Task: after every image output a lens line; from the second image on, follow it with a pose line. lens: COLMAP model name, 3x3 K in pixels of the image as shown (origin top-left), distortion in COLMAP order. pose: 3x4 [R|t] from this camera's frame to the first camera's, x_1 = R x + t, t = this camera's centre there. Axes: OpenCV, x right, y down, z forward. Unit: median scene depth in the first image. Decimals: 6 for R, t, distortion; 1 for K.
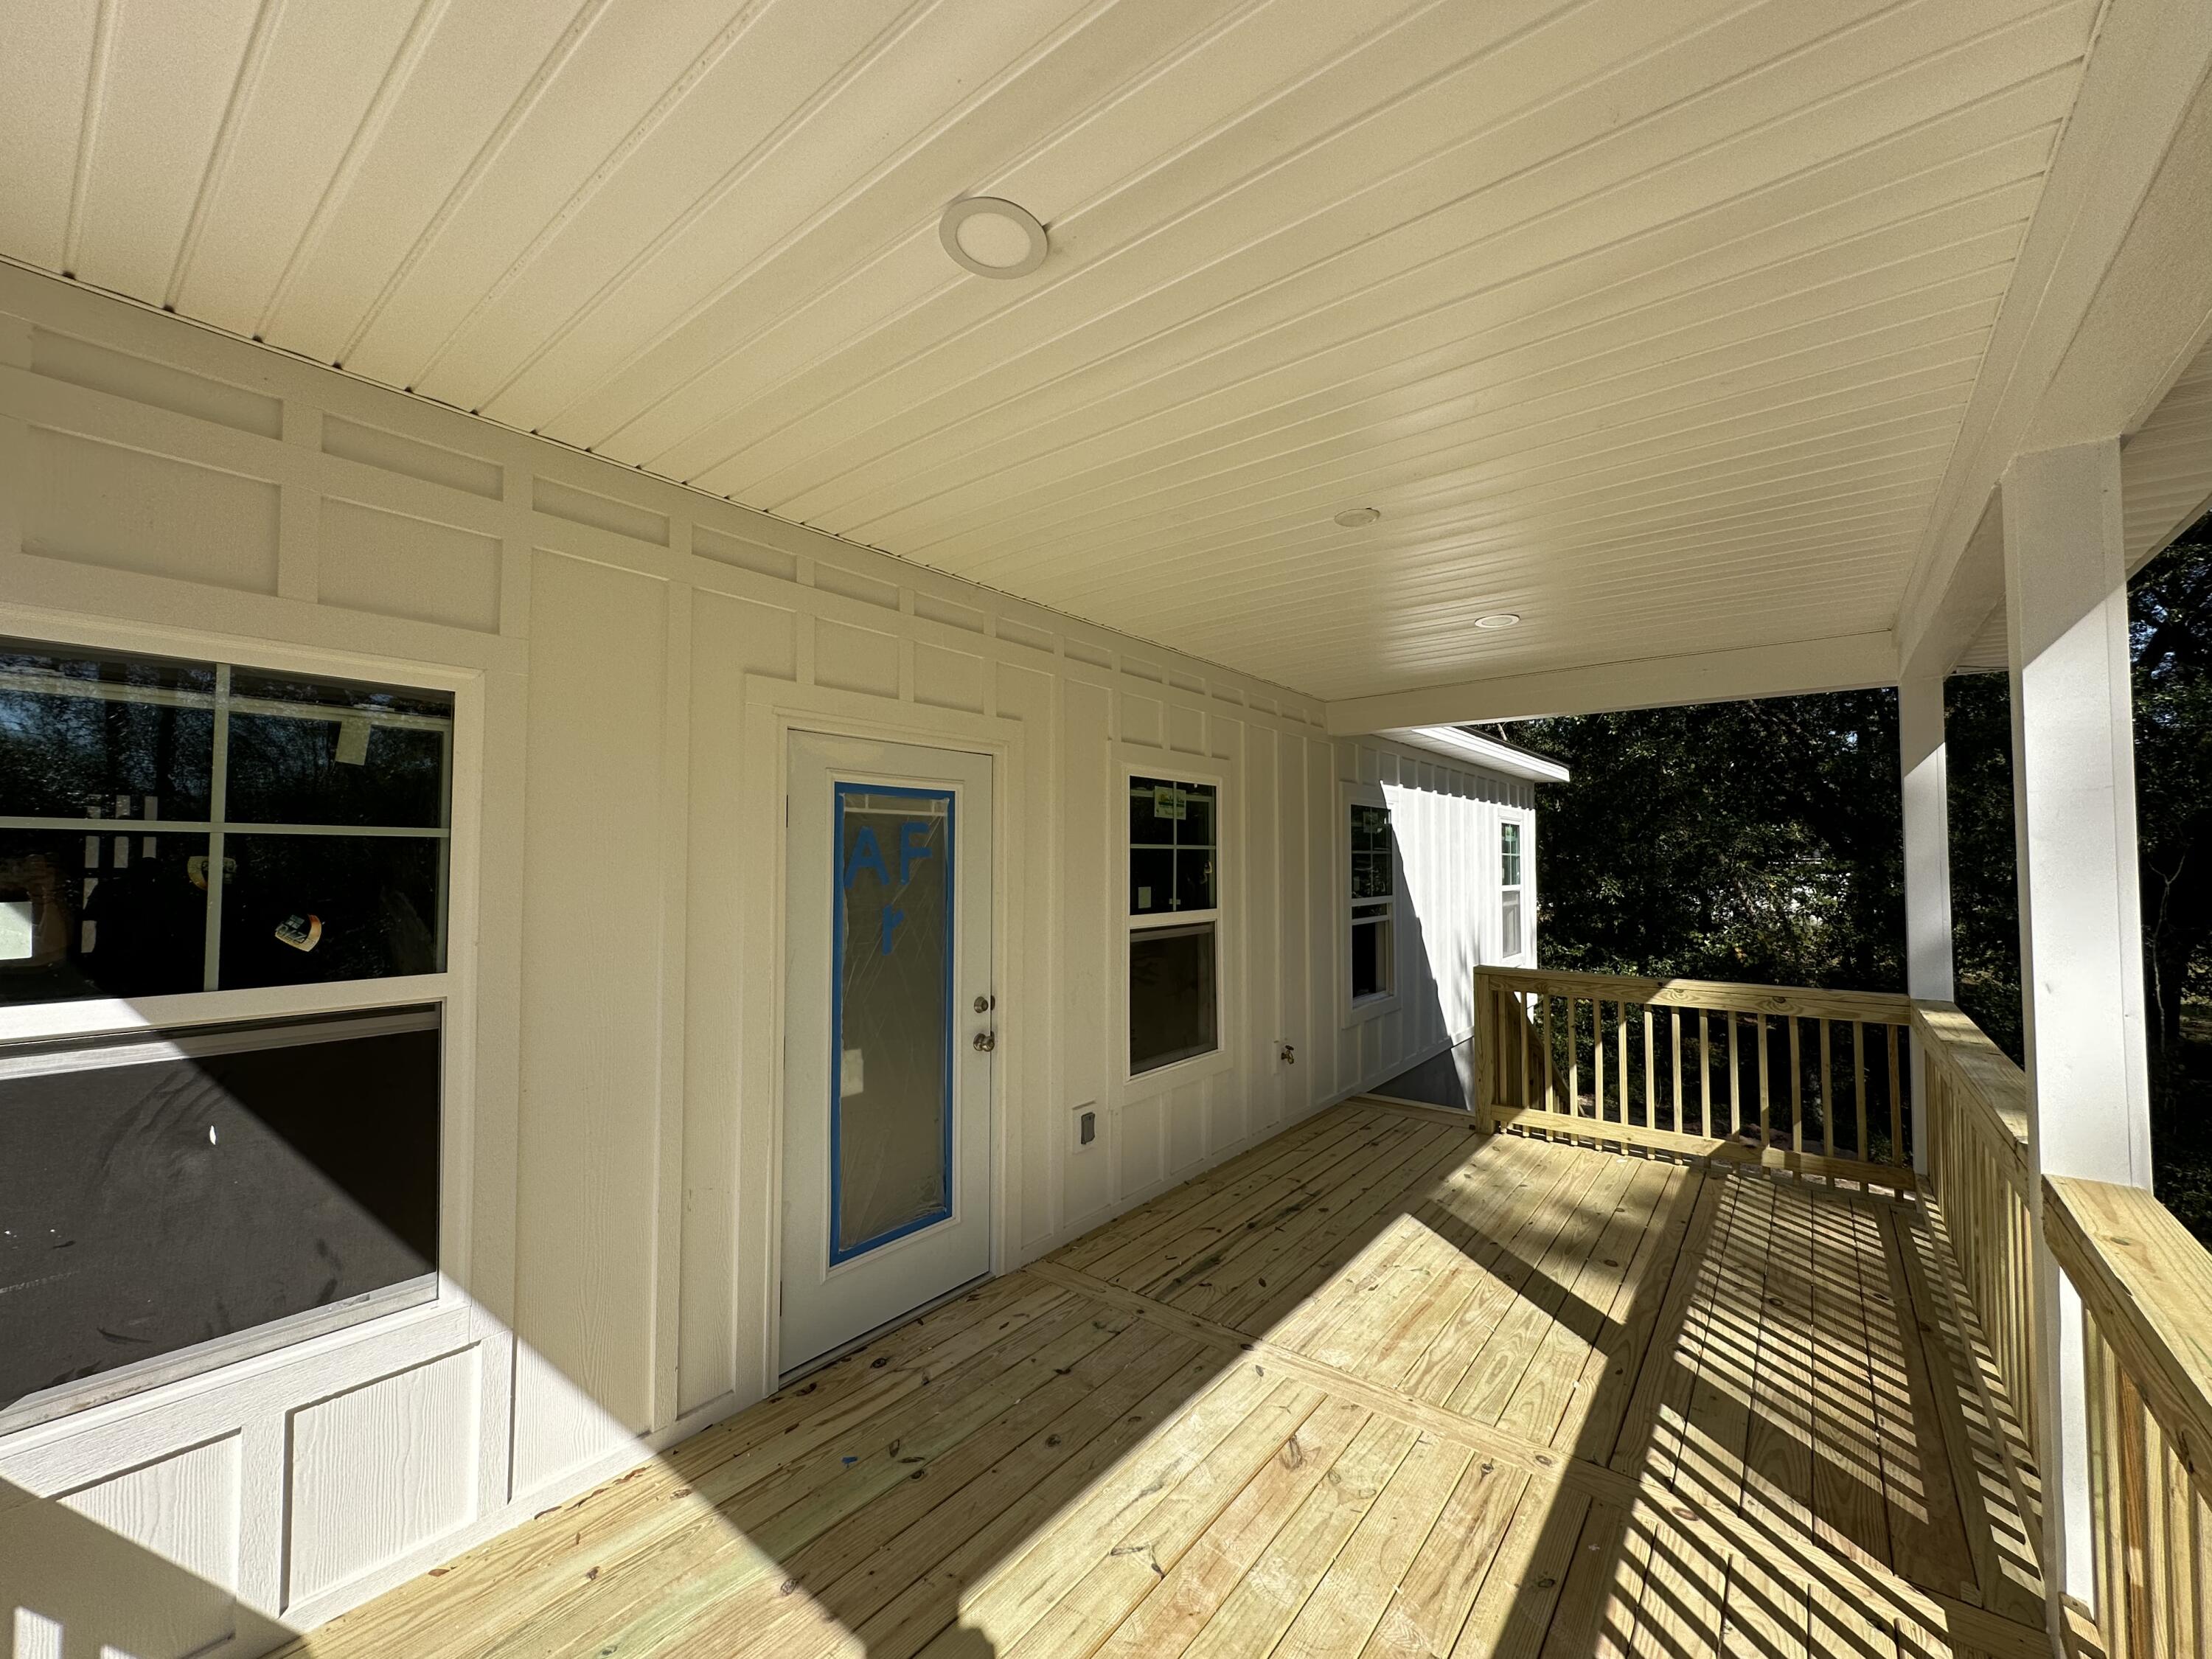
lens RADIAL K [[882.0, 0, 1105.5], [0, 882.0, 825.7], [0, 0, 1]] dist [-0.003859, 0.001103]
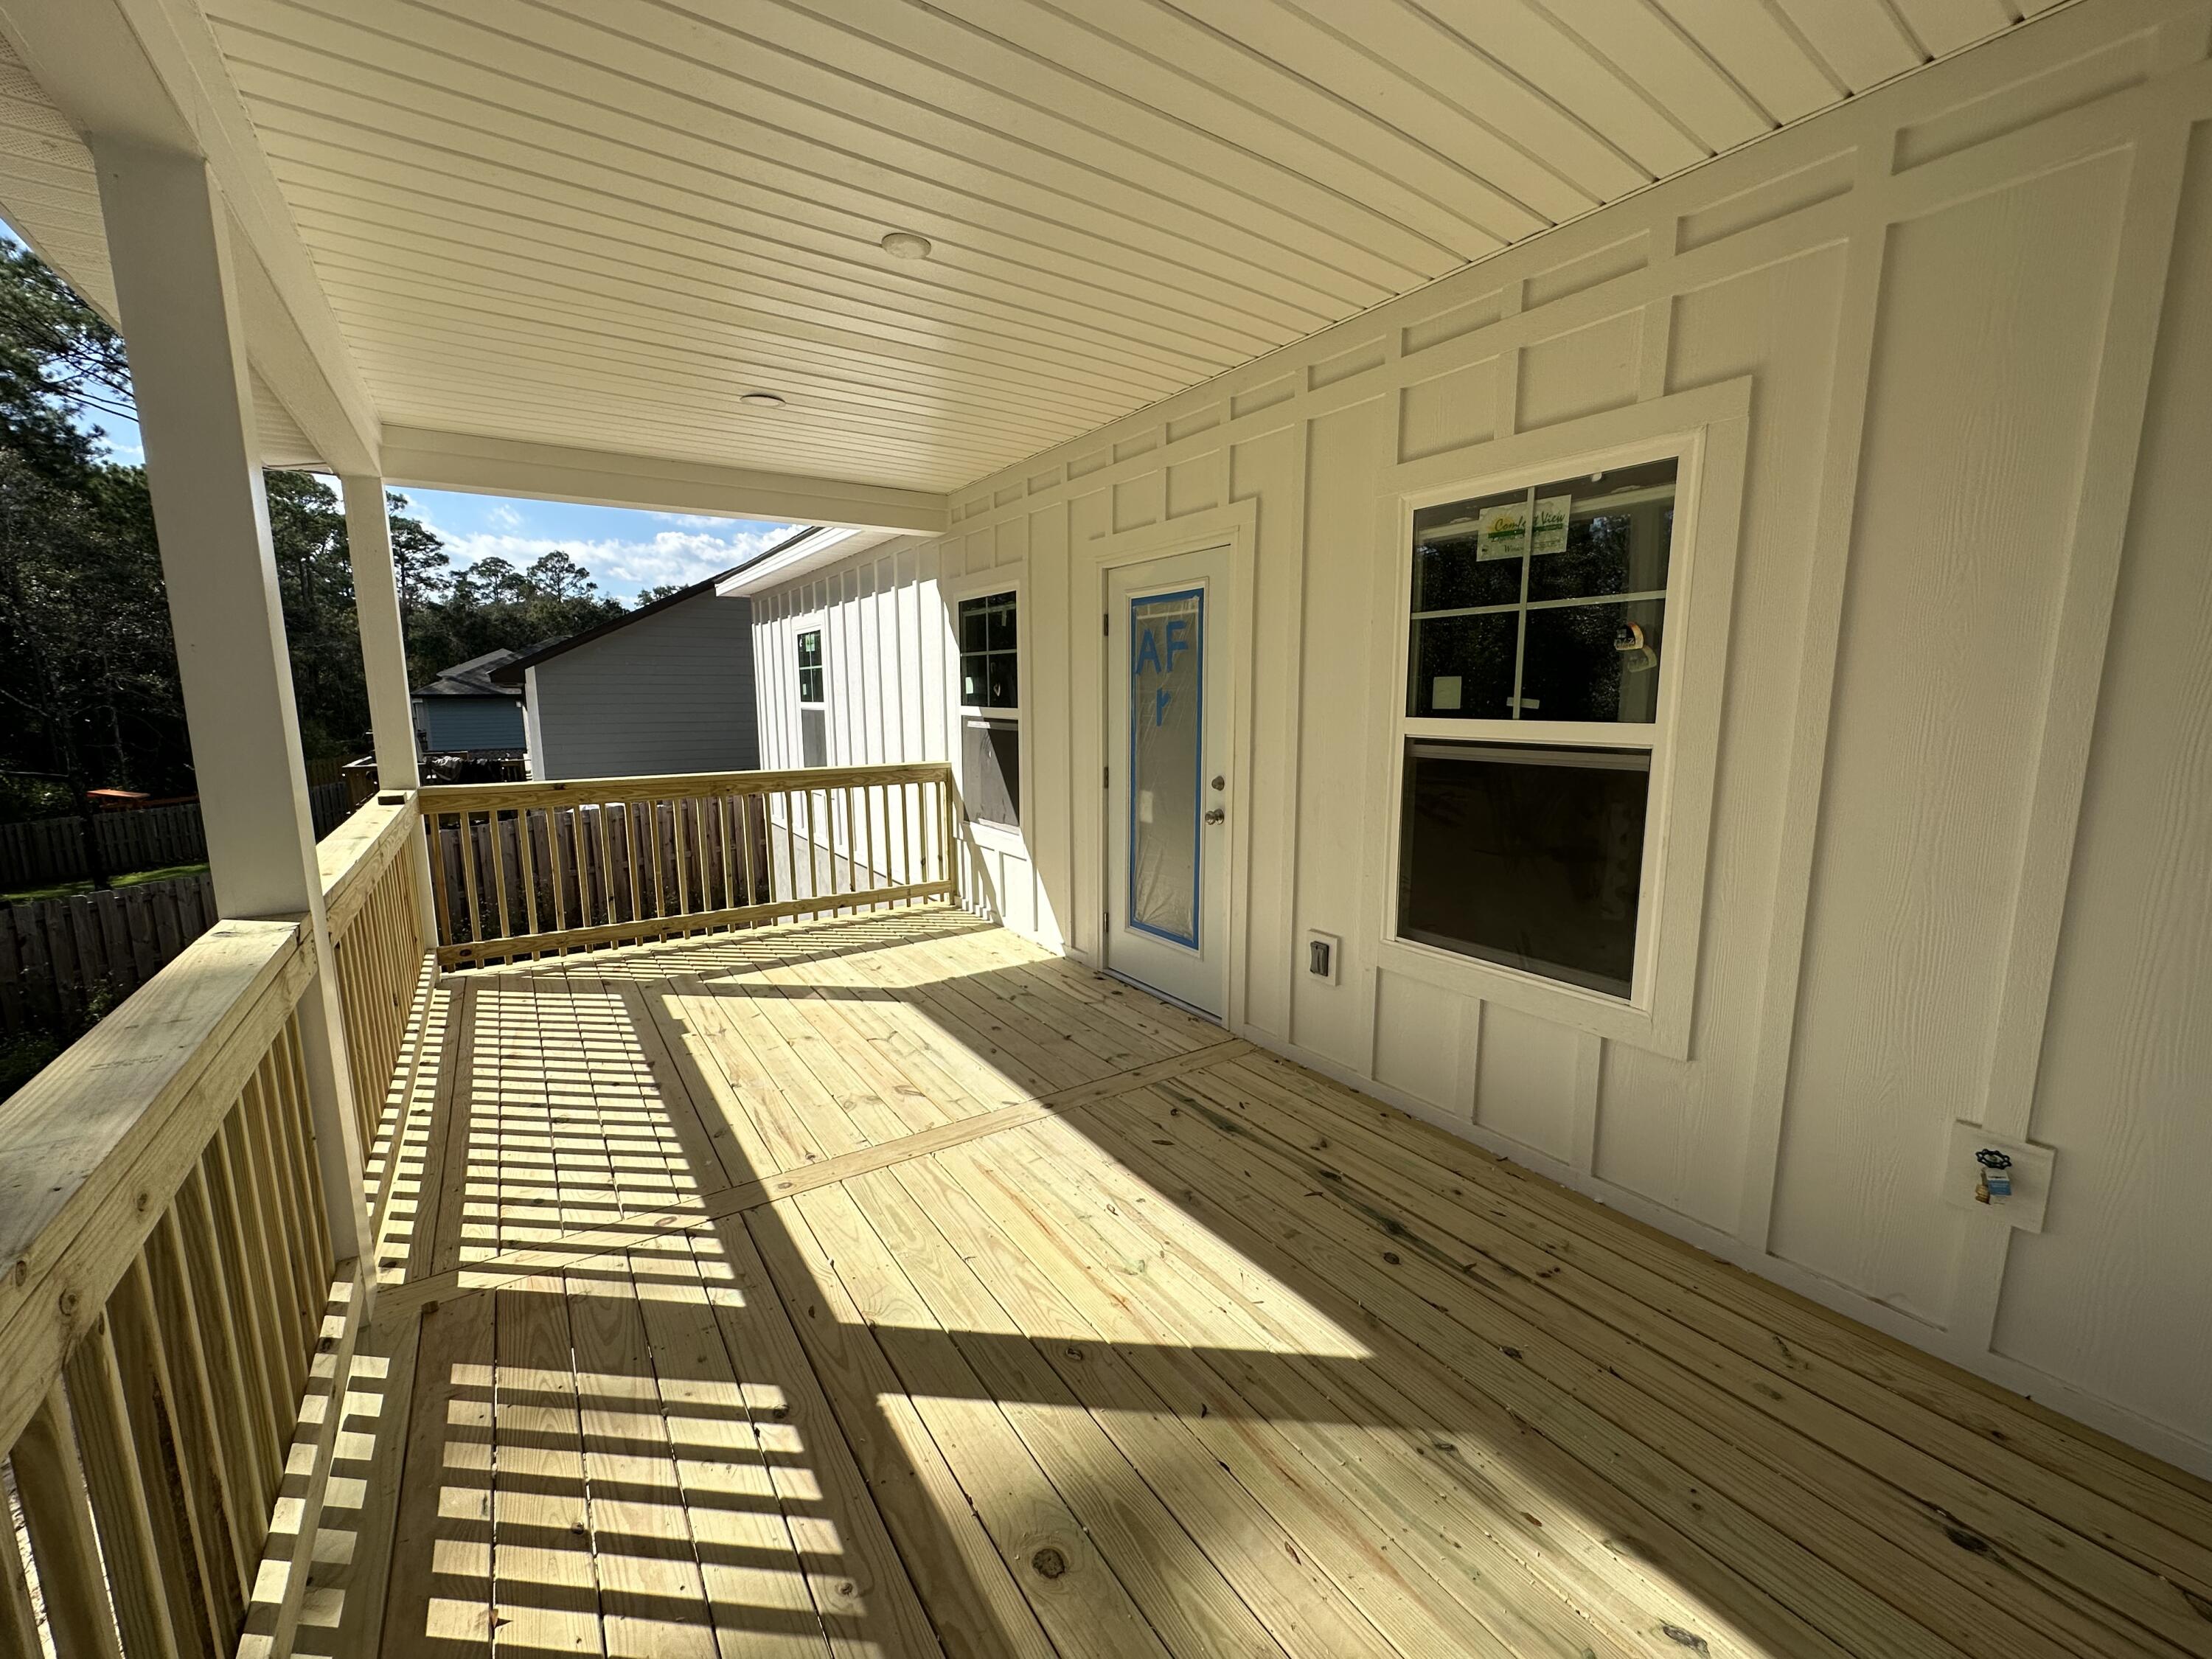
lens RADIAL K [[882.0, 0, 1104.7], [0, 882.0, 823.8], [0, 0, 1]] dist [-0.003859, 0.001103]
pose [[-0.295643, 0.142015, -0.944684, 1.041318], [0.041453, 0.989864, 0.135834, 0.107657], [0.954399, 0.000998, -0.298533, 1.312802]]
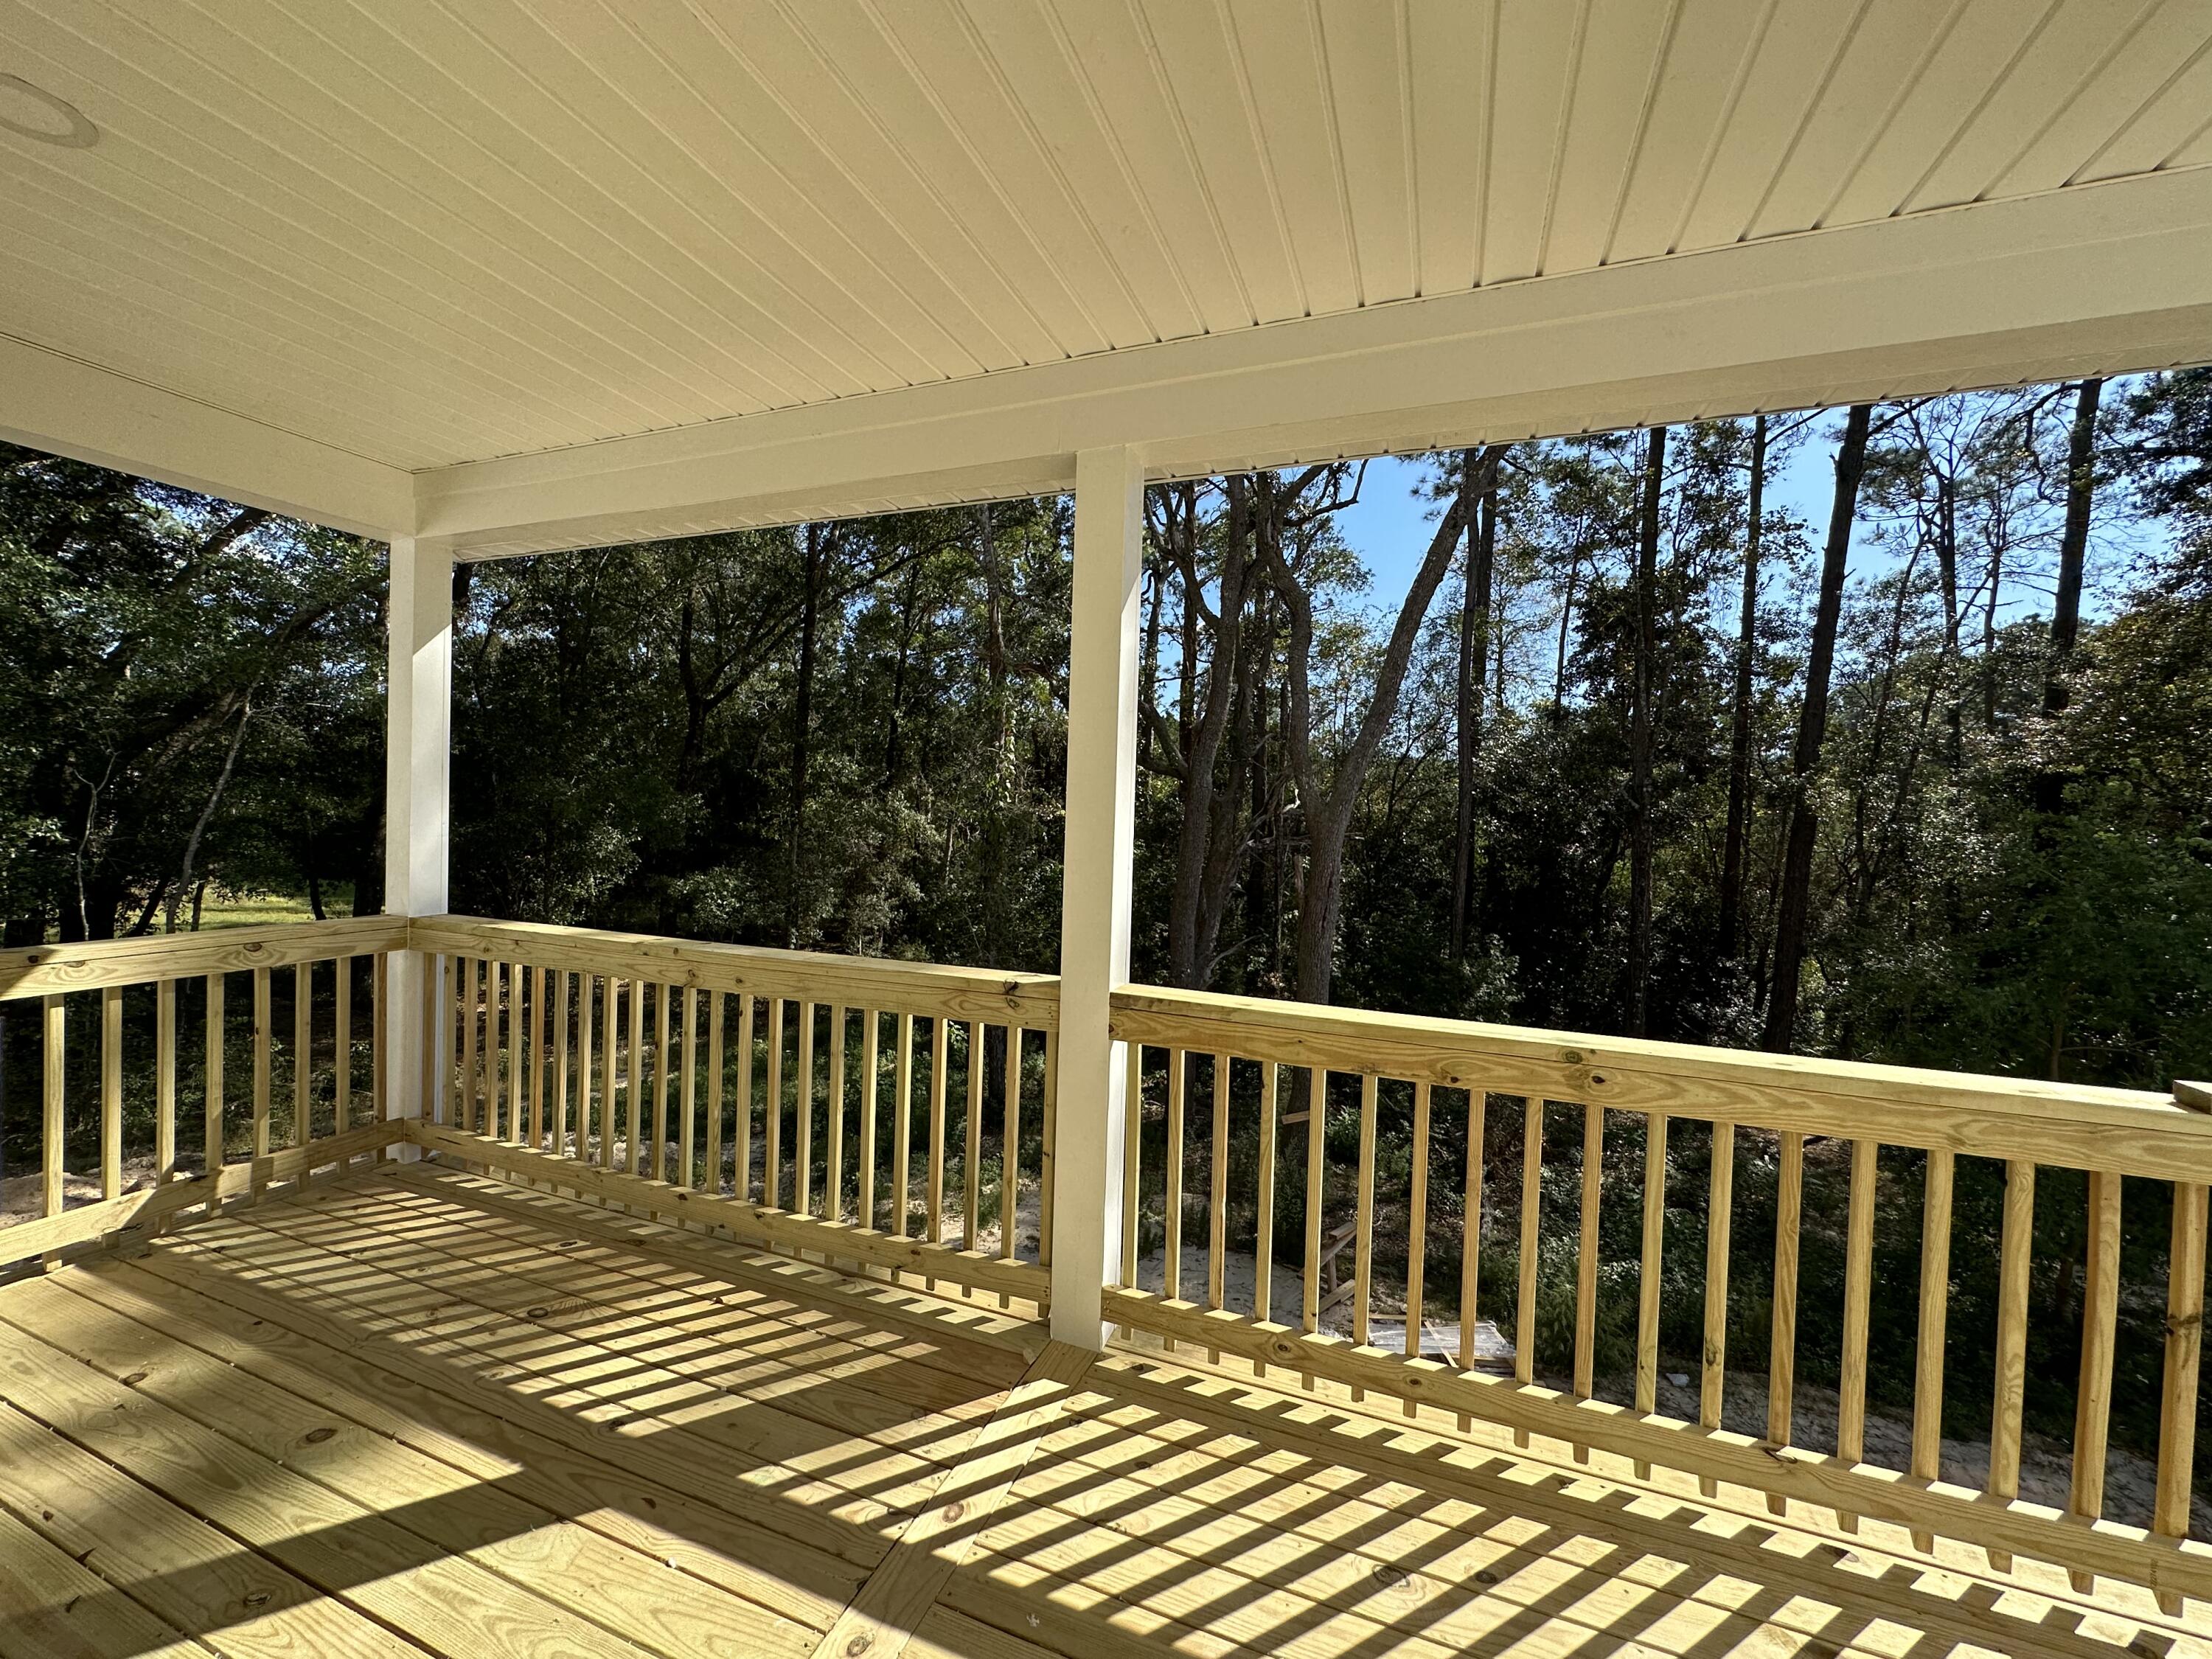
lens RADIAL K [[882.0, 0, 1107.3], [0, 882.0, 827.8], [0, 0, 1]] dist [-0.003859, 0.001103]
pose [[-0.298213, -0.028007, 0.954088, -0.122426], [-0.067692, 0.997673, 0.008128, 0.076043], [-0.952096, -0.062160, -0.299415, 0.811752]]
